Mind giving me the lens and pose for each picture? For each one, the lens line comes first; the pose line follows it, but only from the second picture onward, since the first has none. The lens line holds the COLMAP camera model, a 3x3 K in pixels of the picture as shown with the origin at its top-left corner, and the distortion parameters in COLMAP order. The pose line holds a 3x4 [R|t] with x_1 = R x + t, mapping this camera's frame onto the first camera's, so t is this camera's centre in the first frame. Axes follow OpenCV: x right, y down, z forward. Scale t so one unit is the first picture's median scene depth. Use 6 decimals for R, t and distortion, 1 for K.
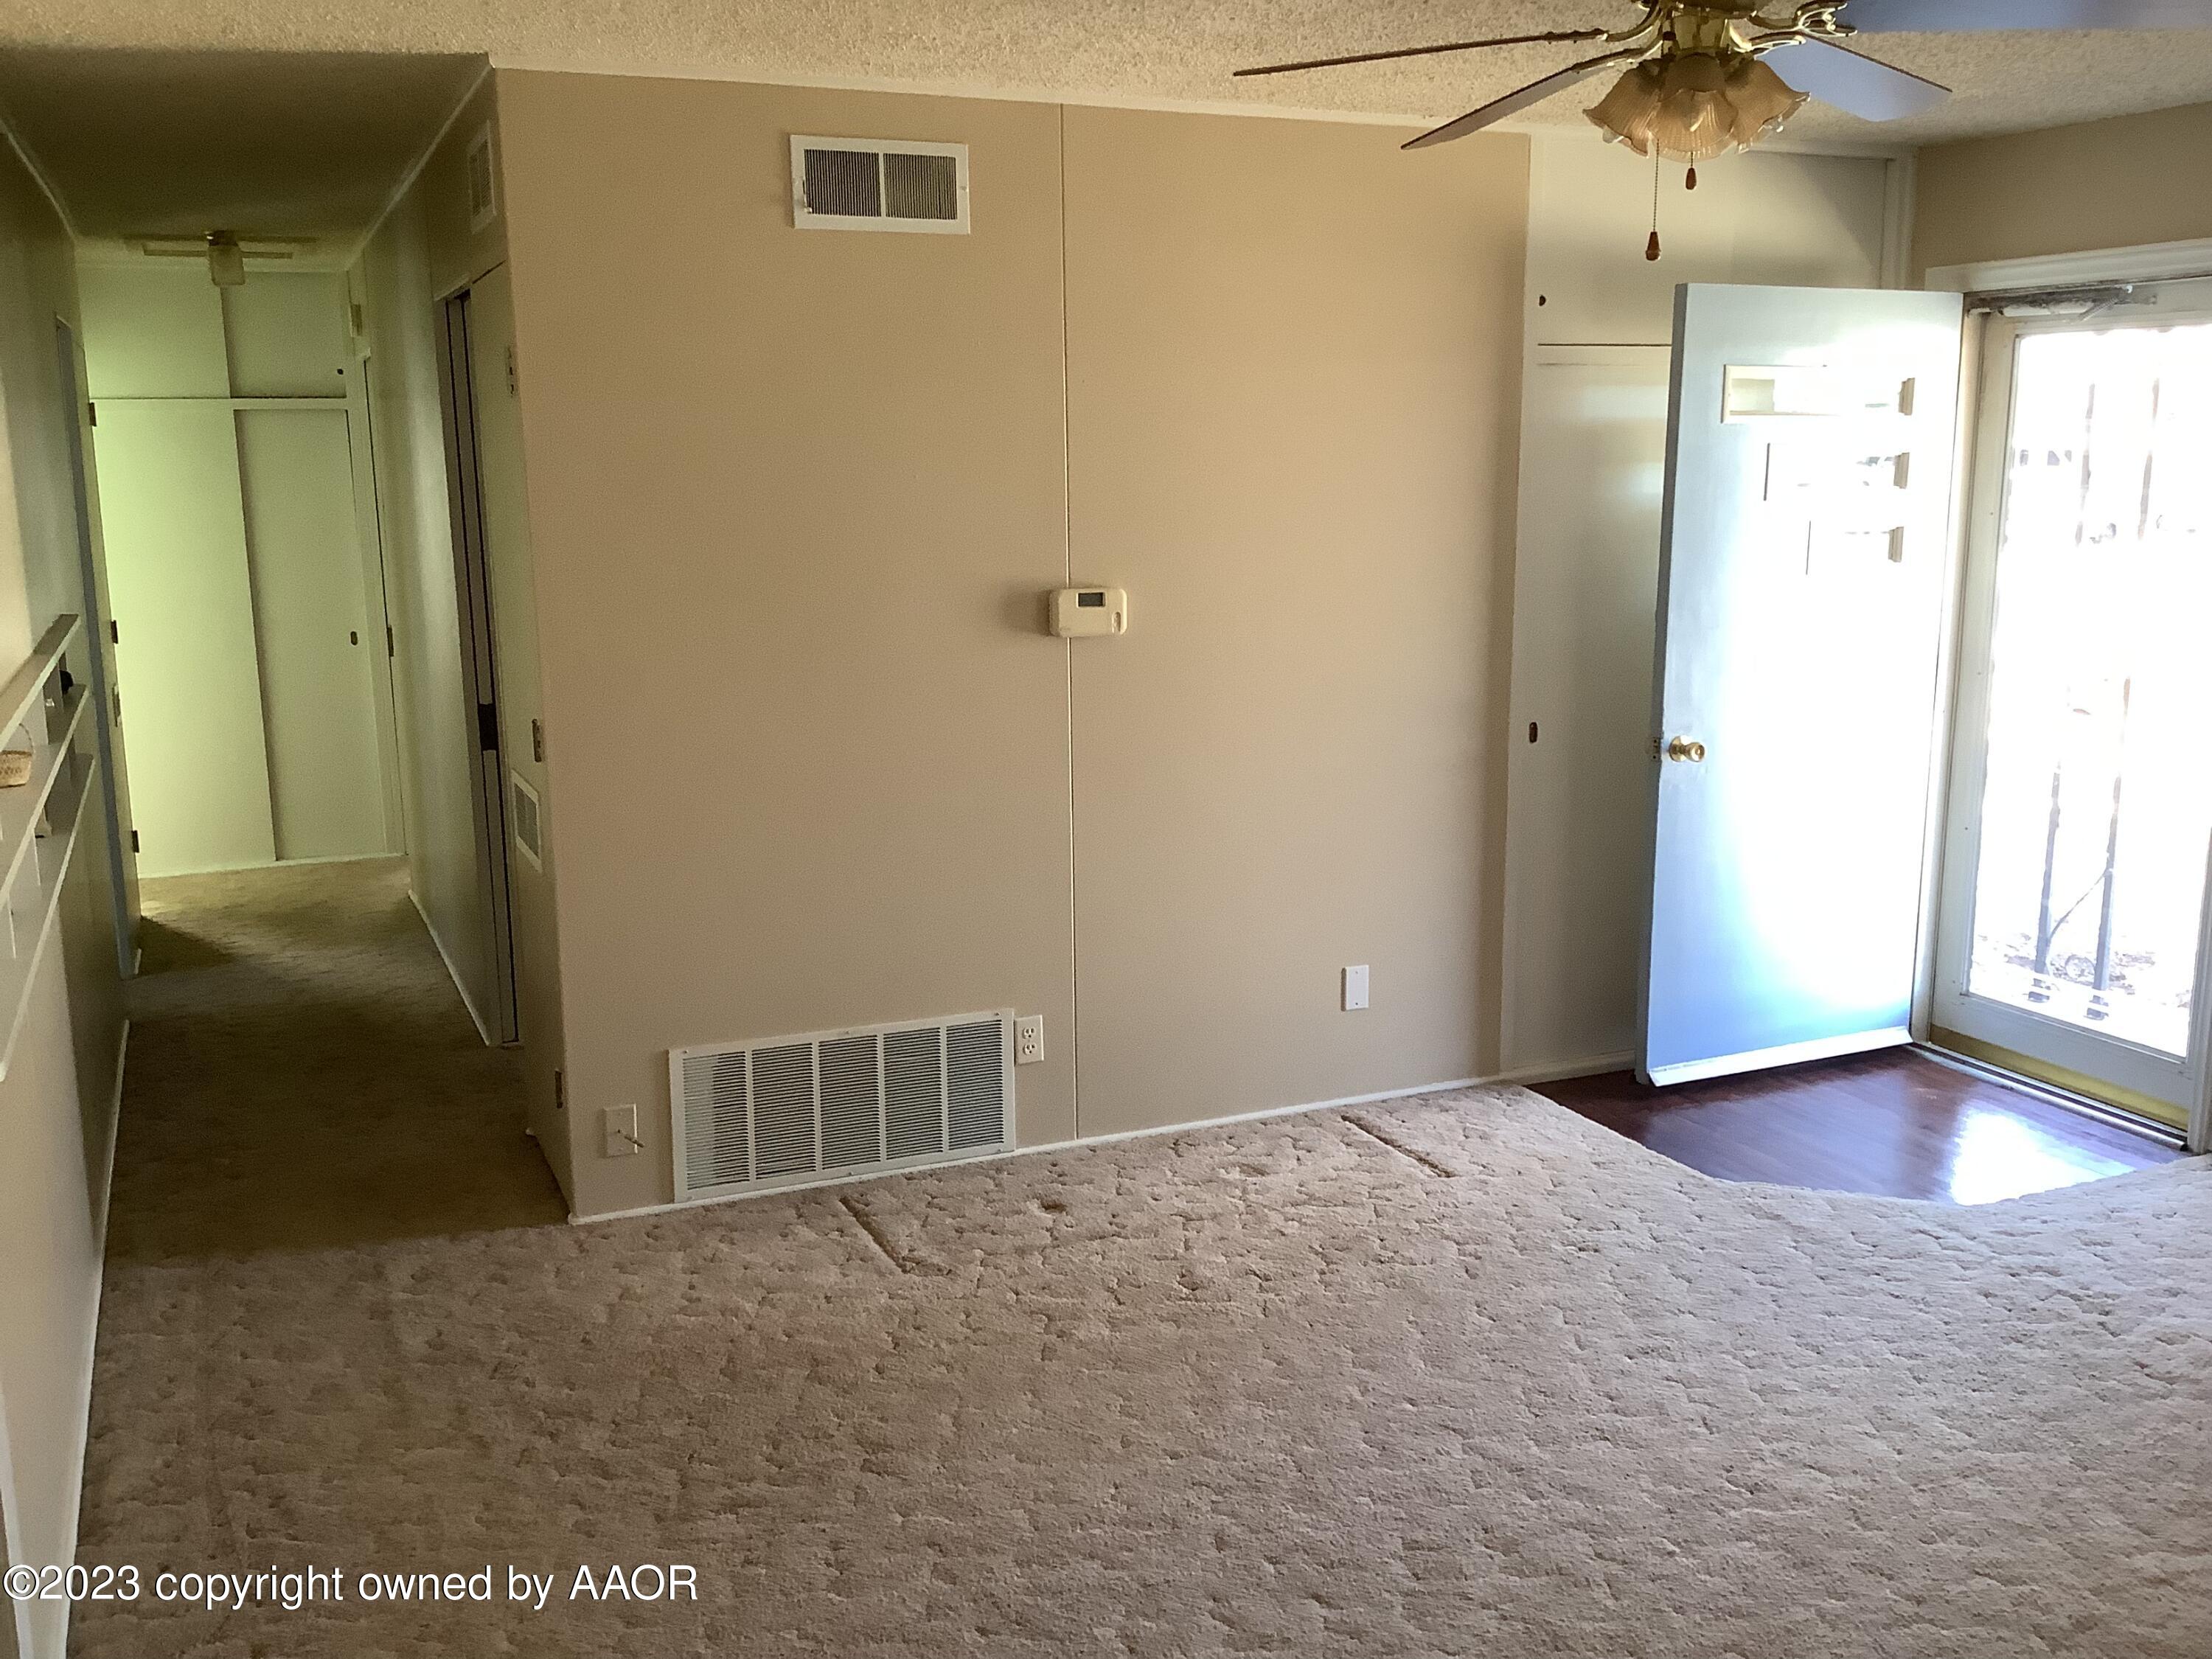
lens RADIAL K [[2012.9, 0, 1105.2], [0, 2012.9, 835.0], [0, 0, 1]] dist [0.014361, 0.000000]
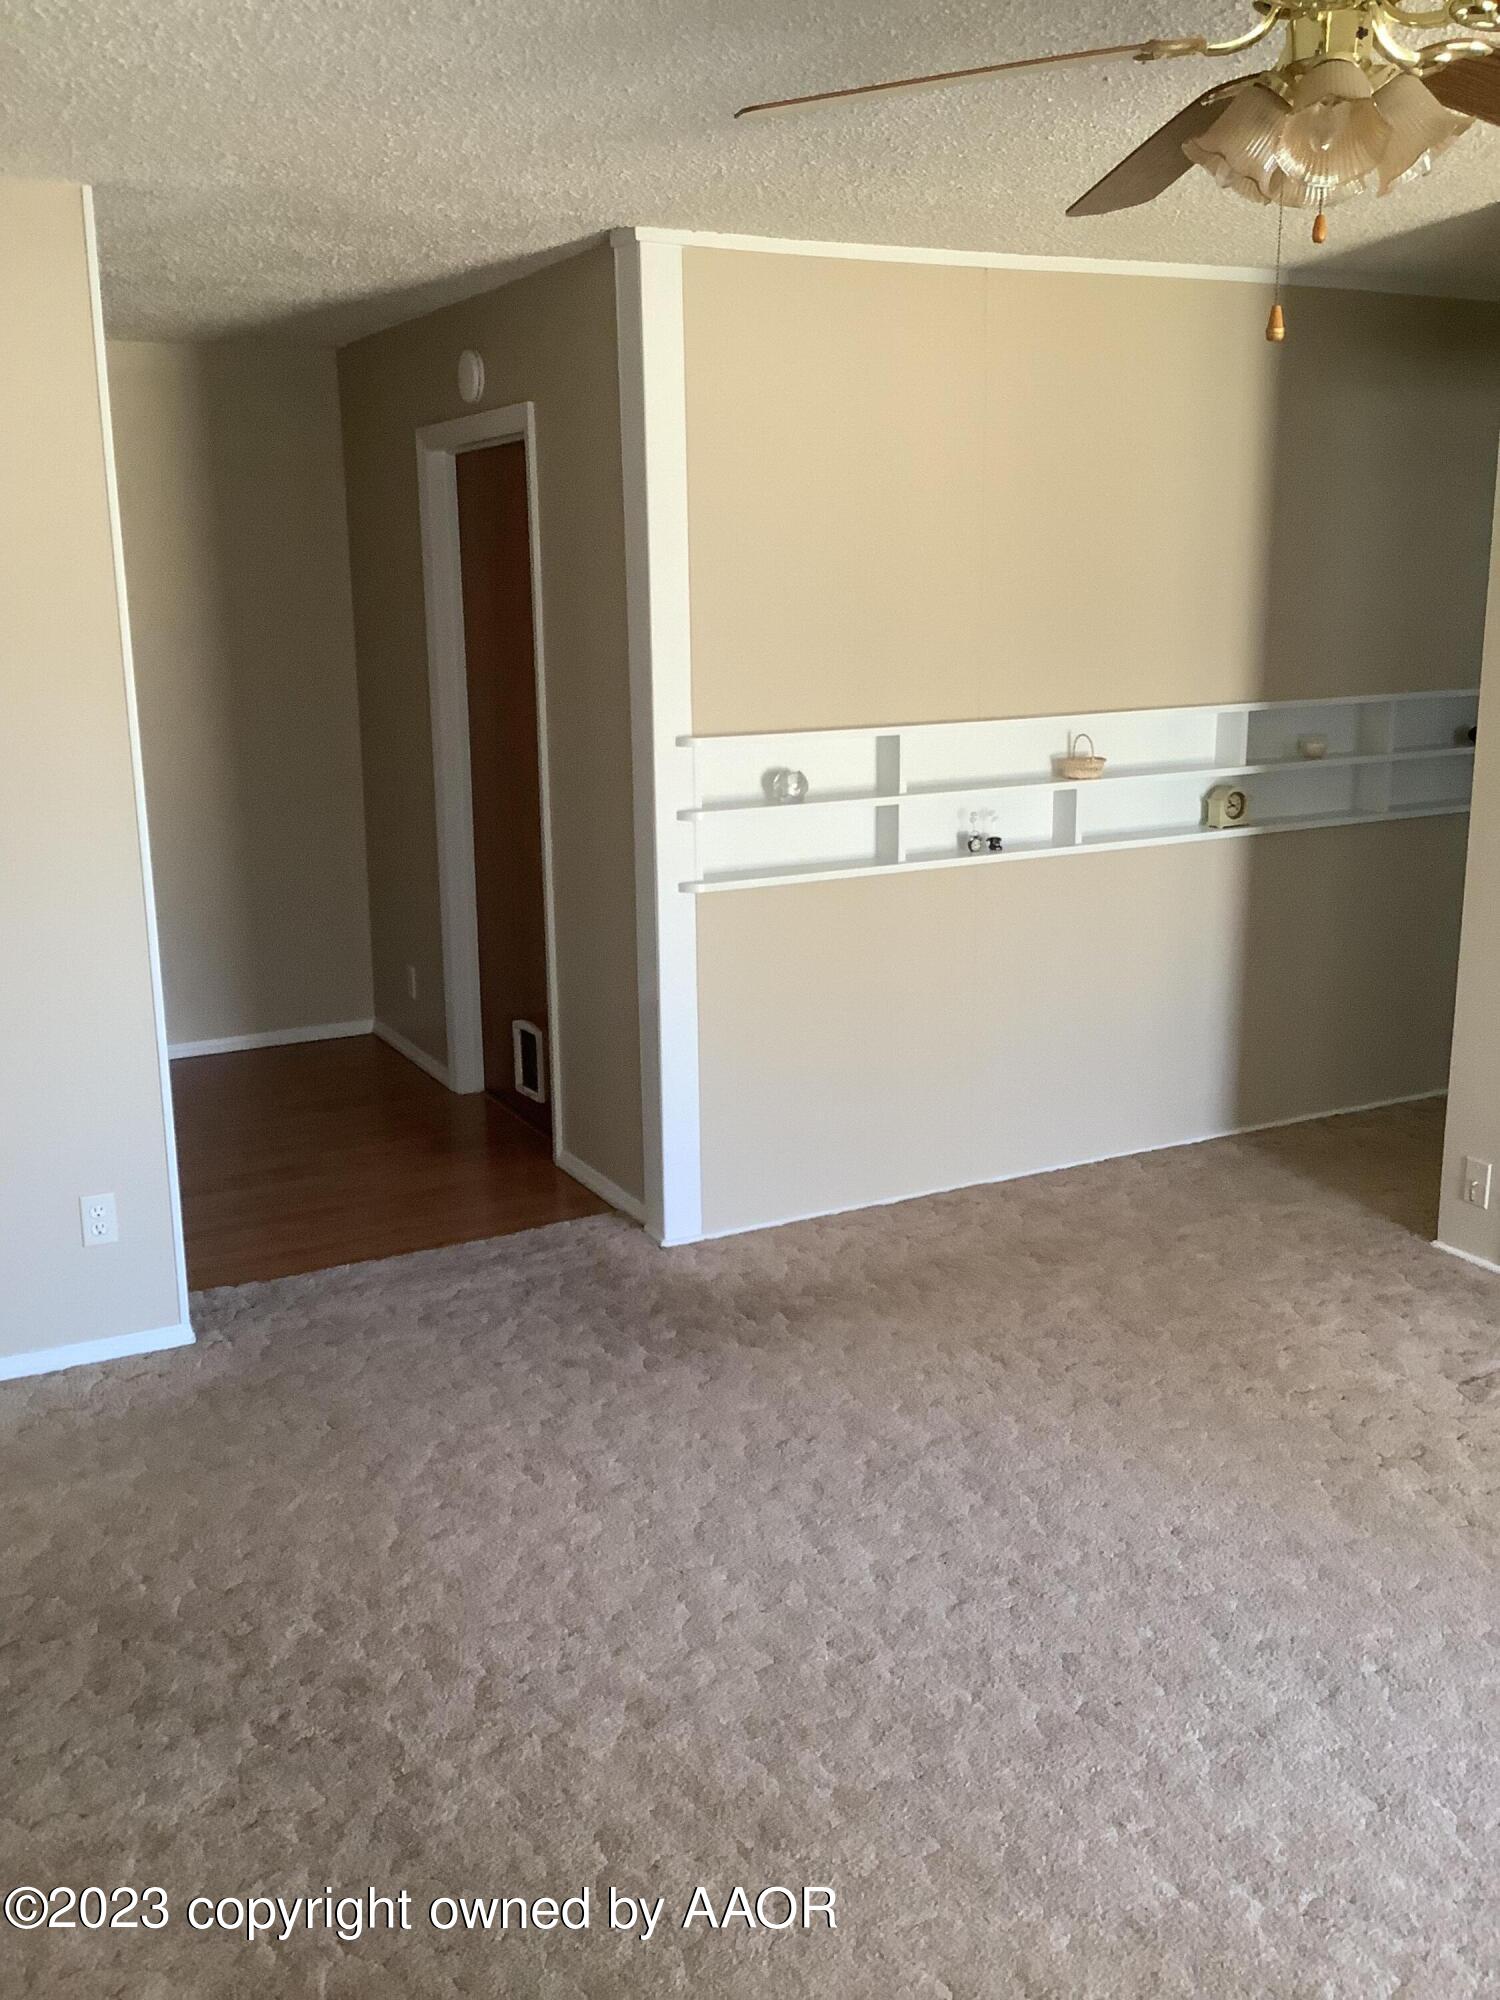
lens RADIAL K [[1820.0, 0, 736.8], [0, 1820.0, 1000.5], [0, 0, 1]] dist [0.014361, 0.000000]
pose [[0.069446, 0.250295, -0.965676, 0.869810], [-0.178697, 0.955477, 0.234800, -0.145358], [0.981450, 0.156257, 0.111081, 0.609832]]
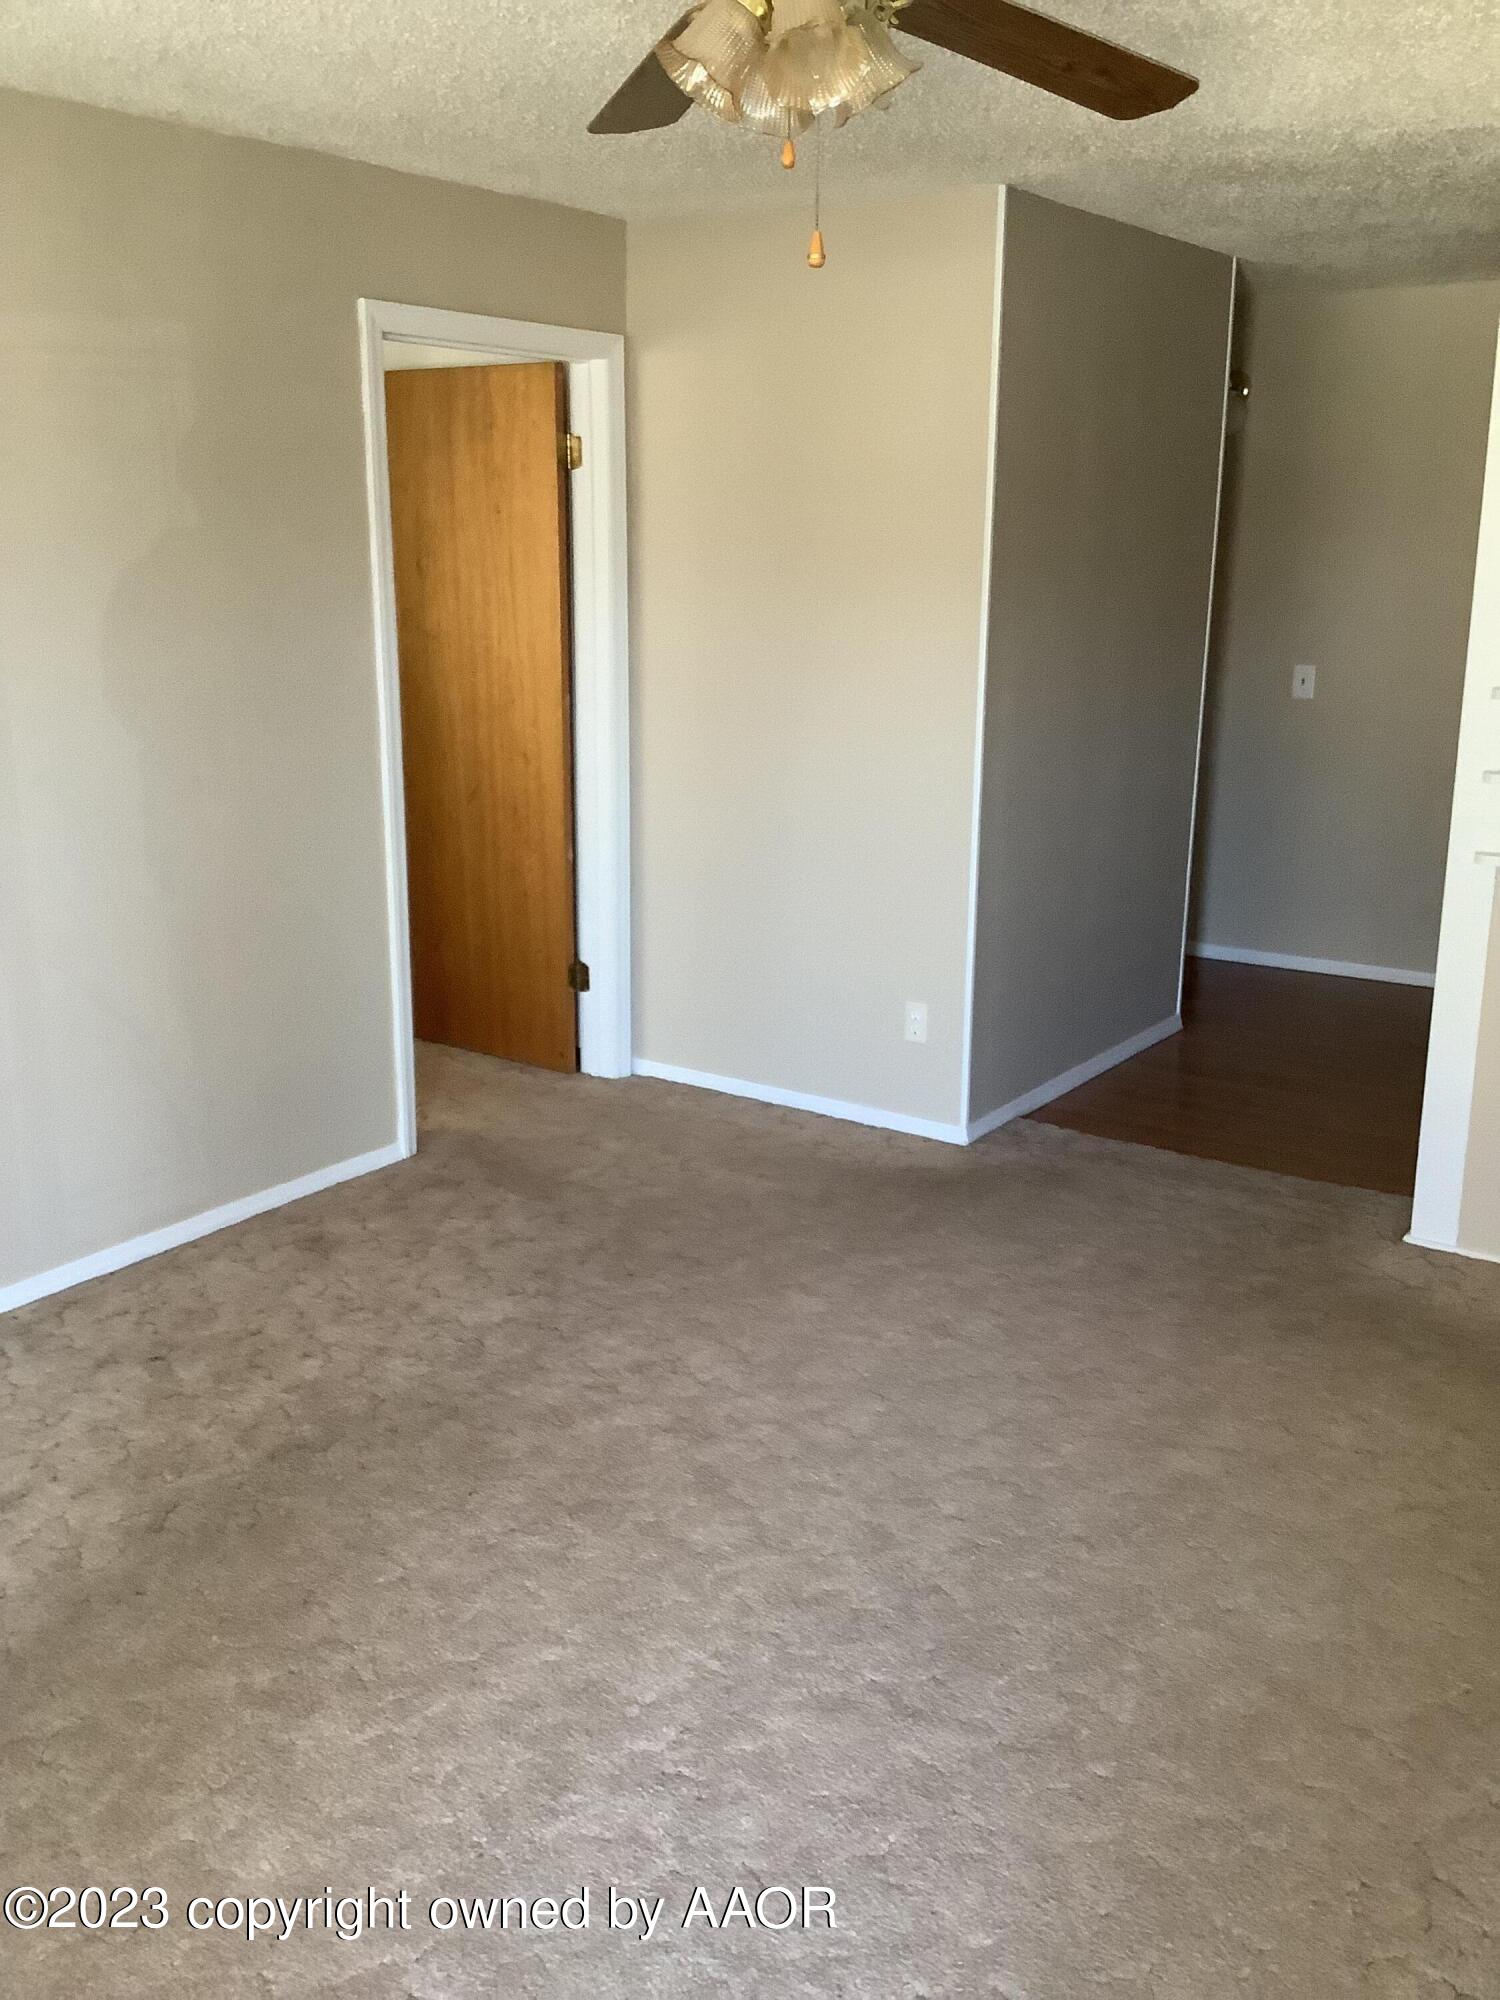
lens RADIAL K [[1820.0, 0, 743.4], [0, 1820.0, 998.5], [0, 0, 1]] dist [0.014361, 0.000000]
pose [[-0.859392, 0.137203, -0.492566, 0.588619], [-0.089602, 0.908010, 0.409254, -0.263705], [0.503406, 0.395844, -0.768043, 1.396742]]
